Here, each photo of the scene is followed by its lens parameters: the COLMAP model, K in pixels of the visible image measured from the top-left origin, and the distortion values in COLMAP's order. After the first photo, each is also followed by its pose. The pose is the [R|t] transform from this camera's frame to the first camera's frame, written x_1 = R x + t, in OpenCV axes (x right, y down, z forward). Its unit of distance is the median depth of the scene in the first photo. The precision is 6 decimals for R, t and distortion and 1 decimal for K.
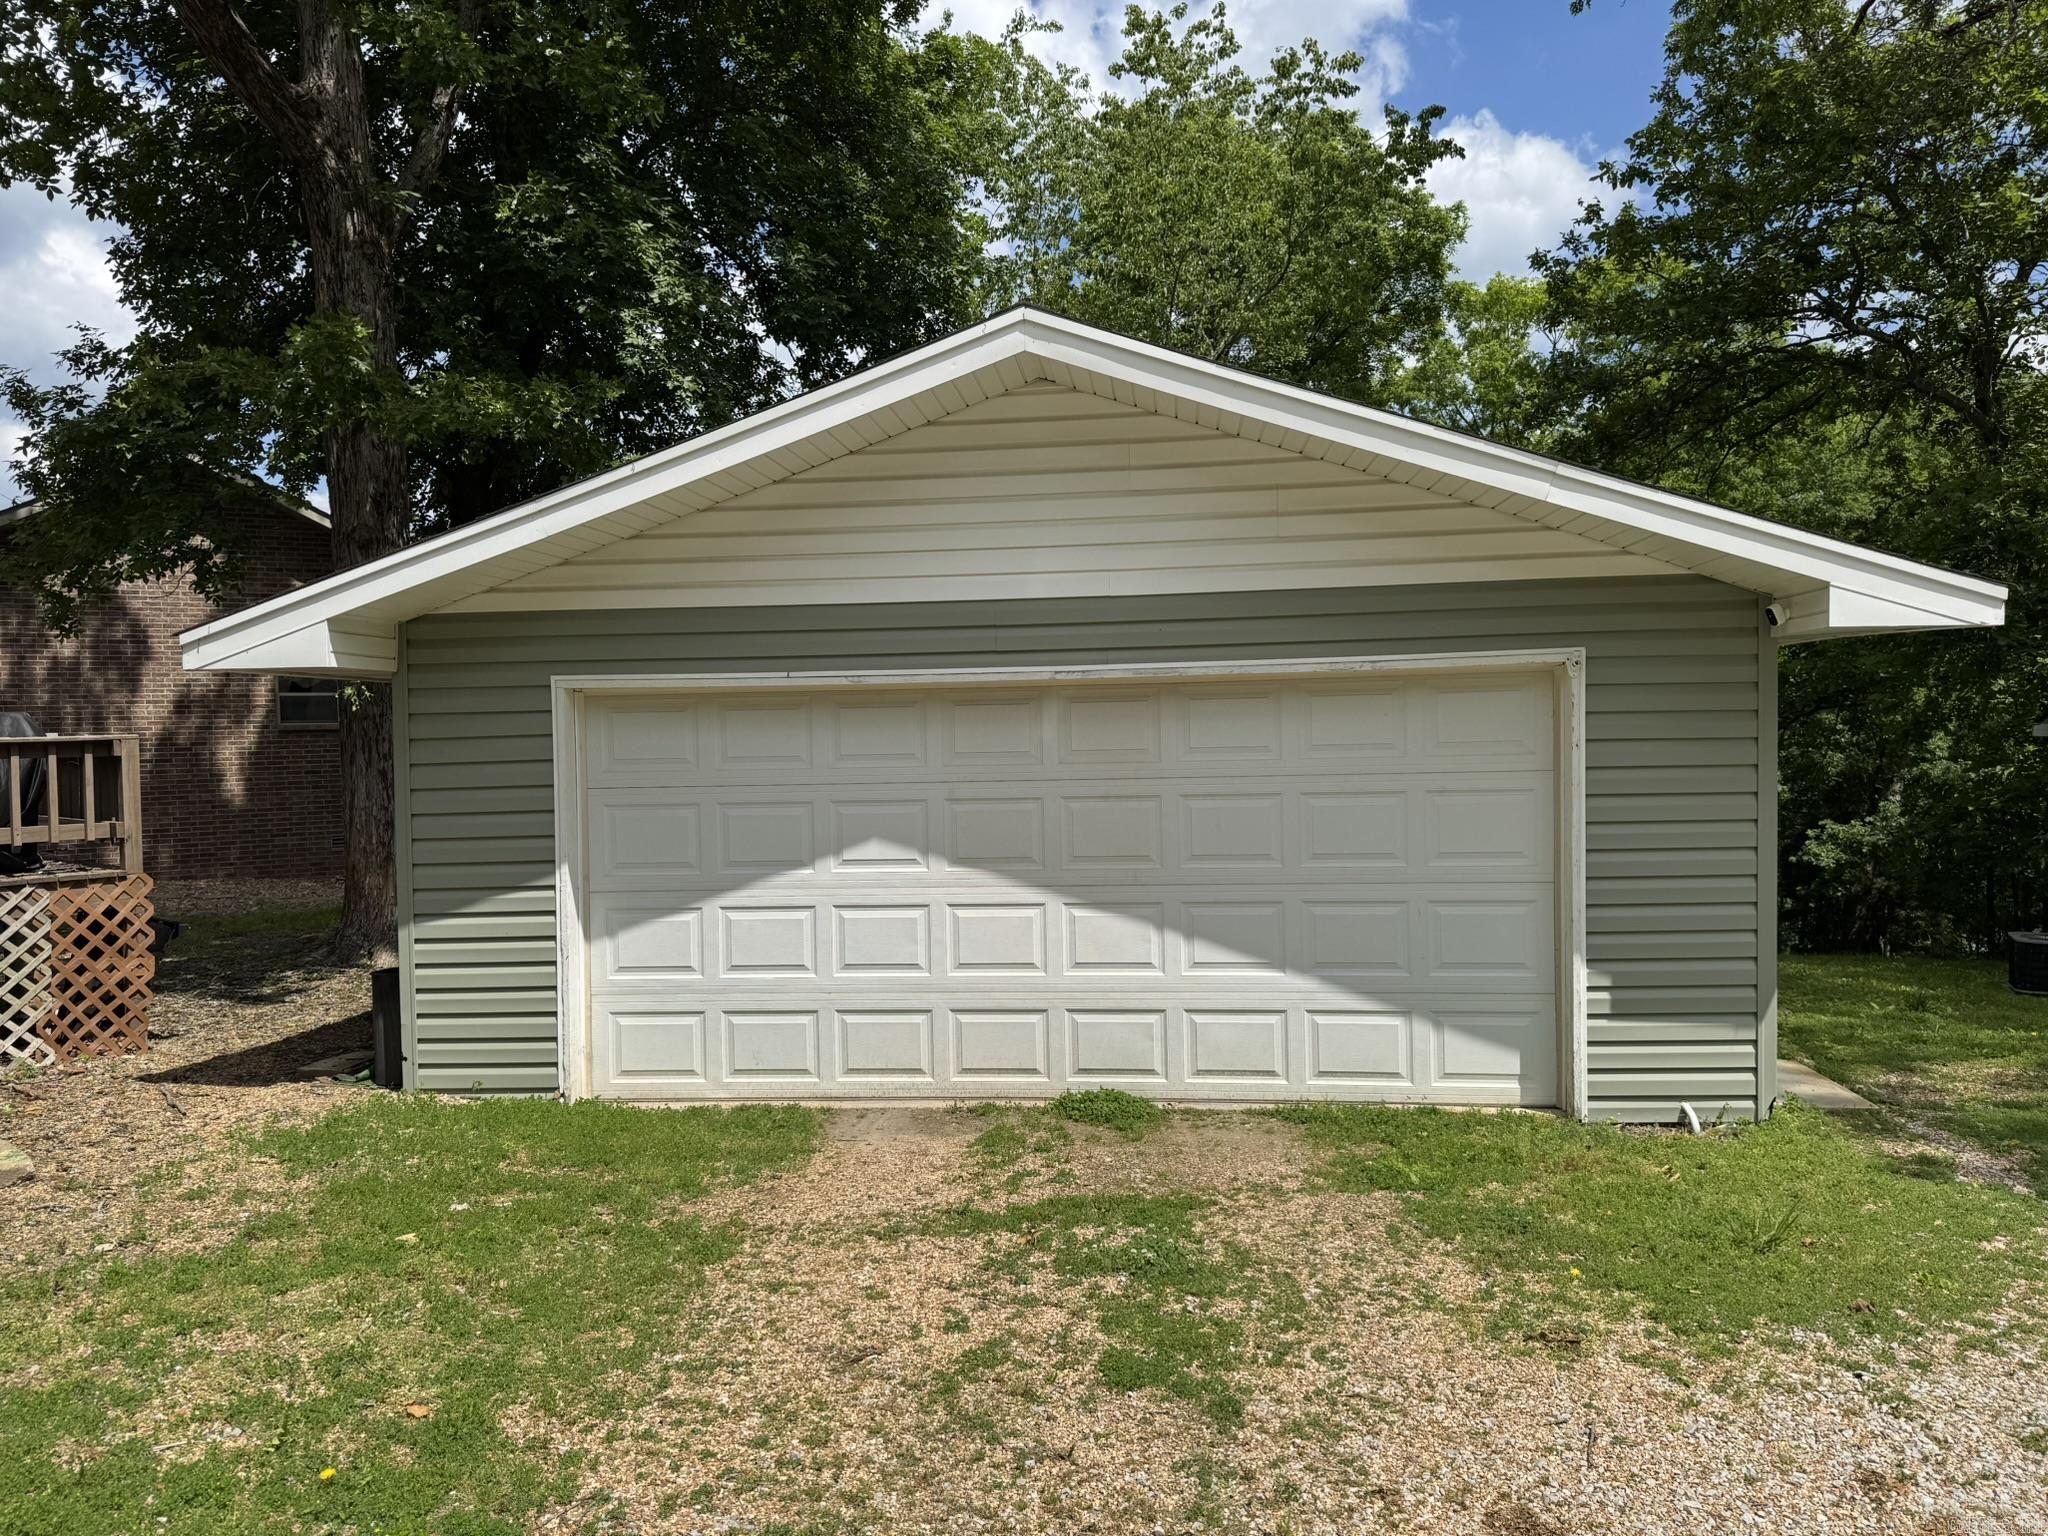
lens RADIAL K [[1426.1, 0, 1023.8], [0, 1426.1, 800.5], [0, 0, 1]] dist [0.000321, -0.001646]
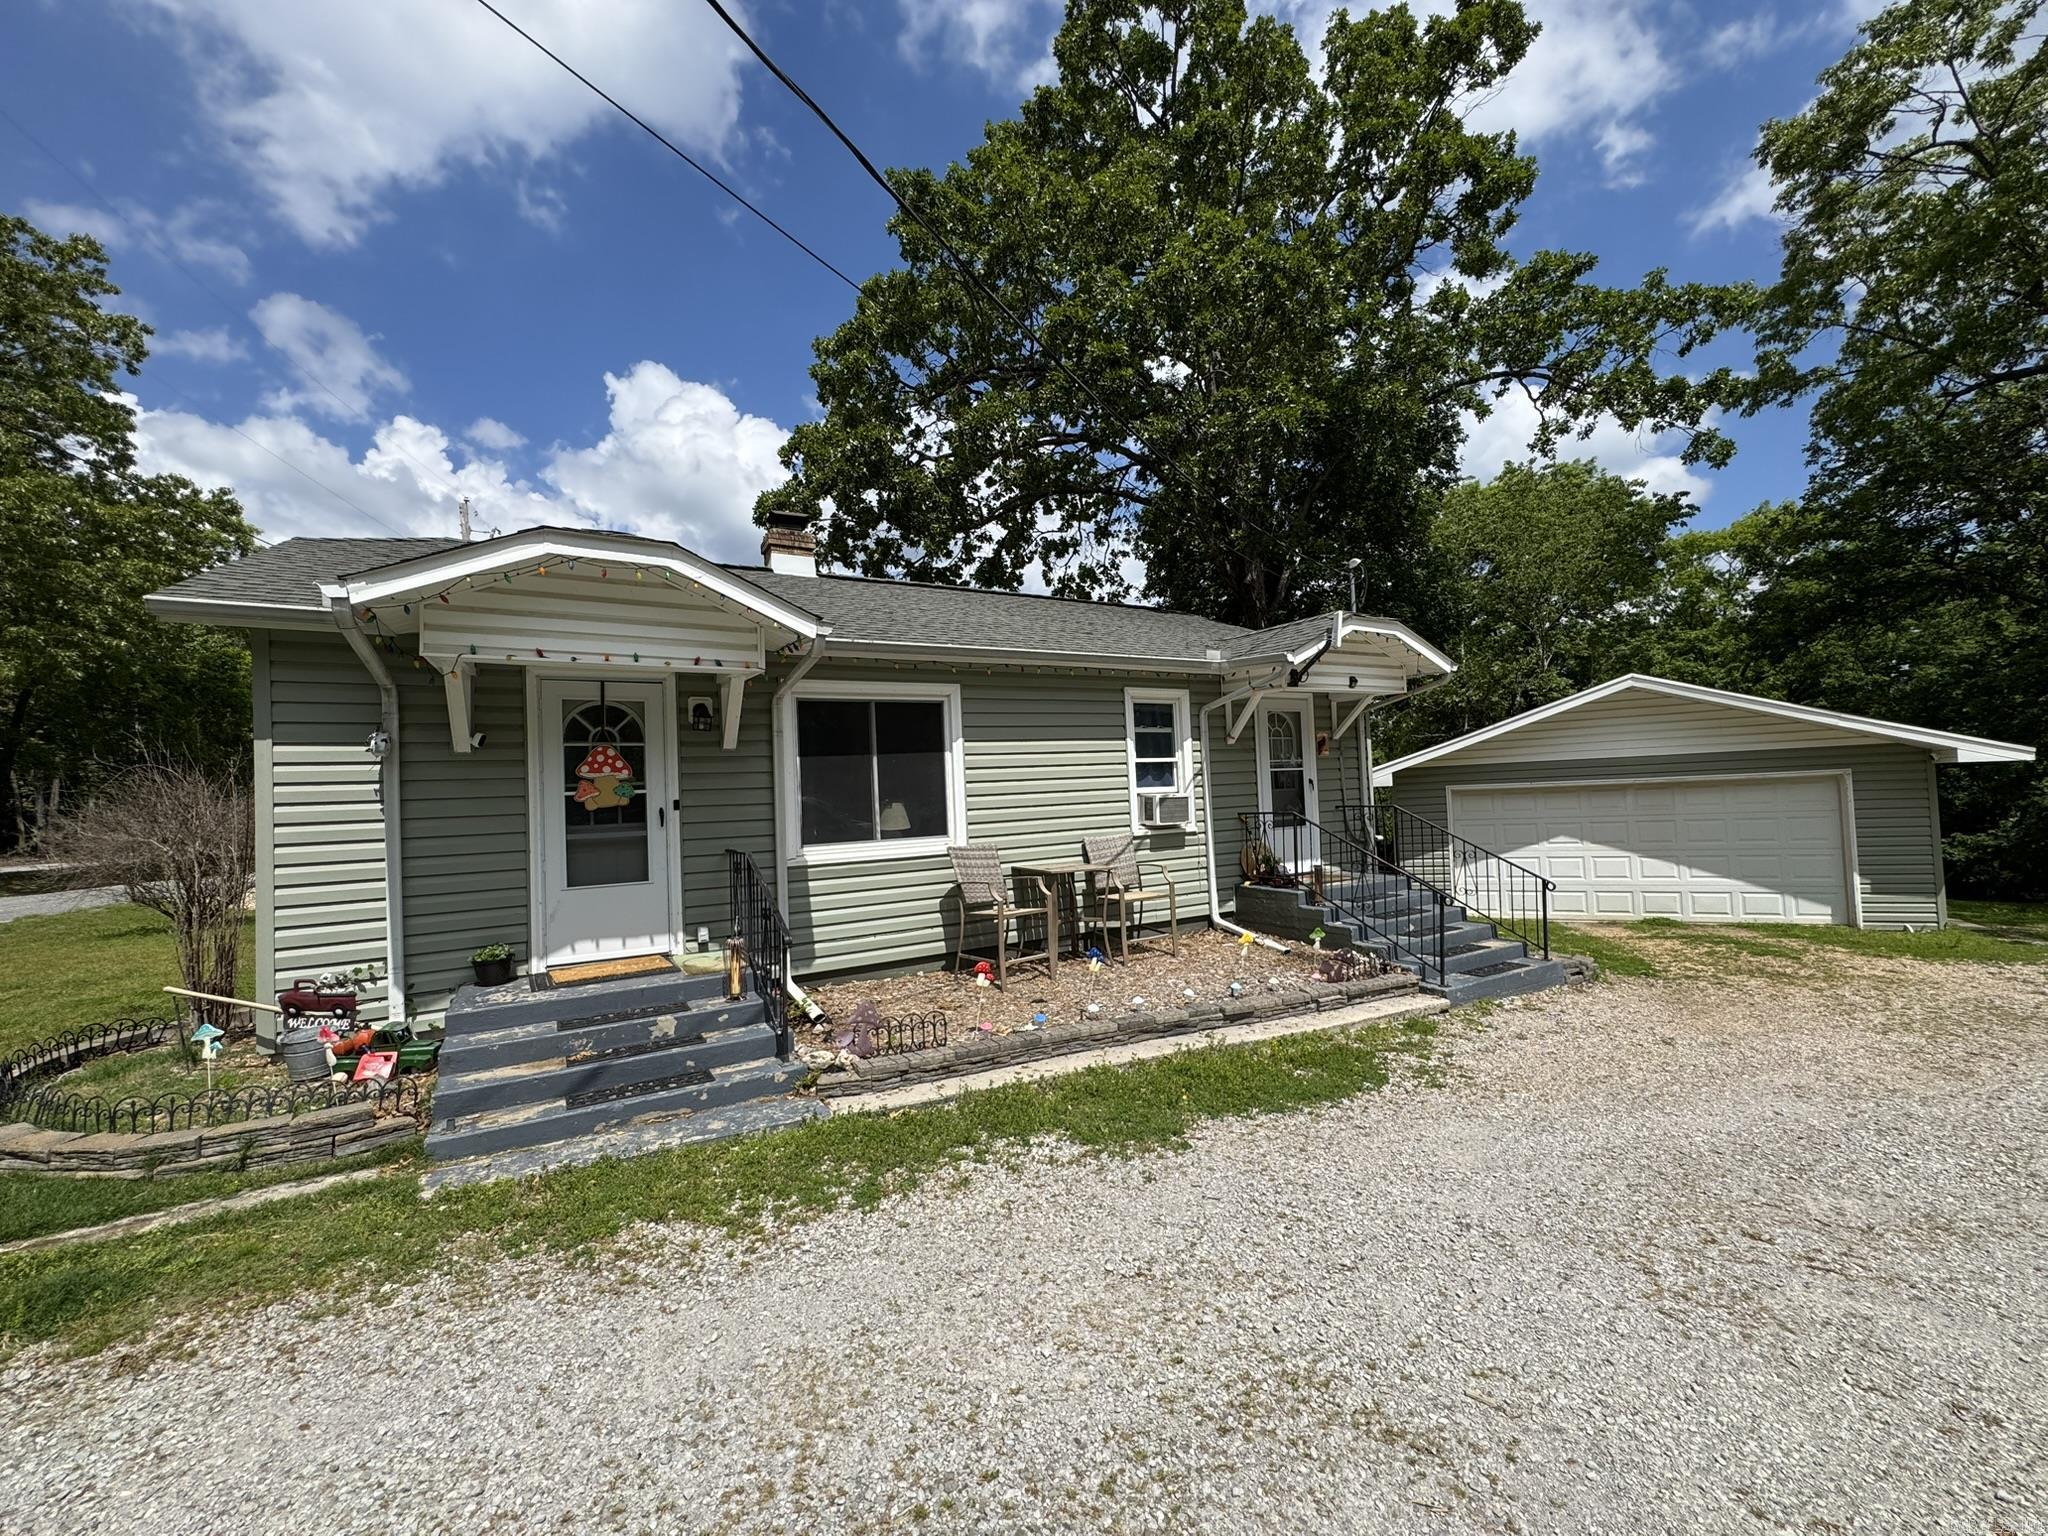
lens RADIAL K [[822.9, 0, 1024.0], [0, 822.9, 768.0], [0, 0, 1]] dist [-0.051190, 0.018038]
pose [[0.938933, -0.032145, -0.342596, -0.643725], [0.008437, 0.997478, -0.070470, -0.006153], [0.343997, 0.063276, 0.936836, -1.124830]]
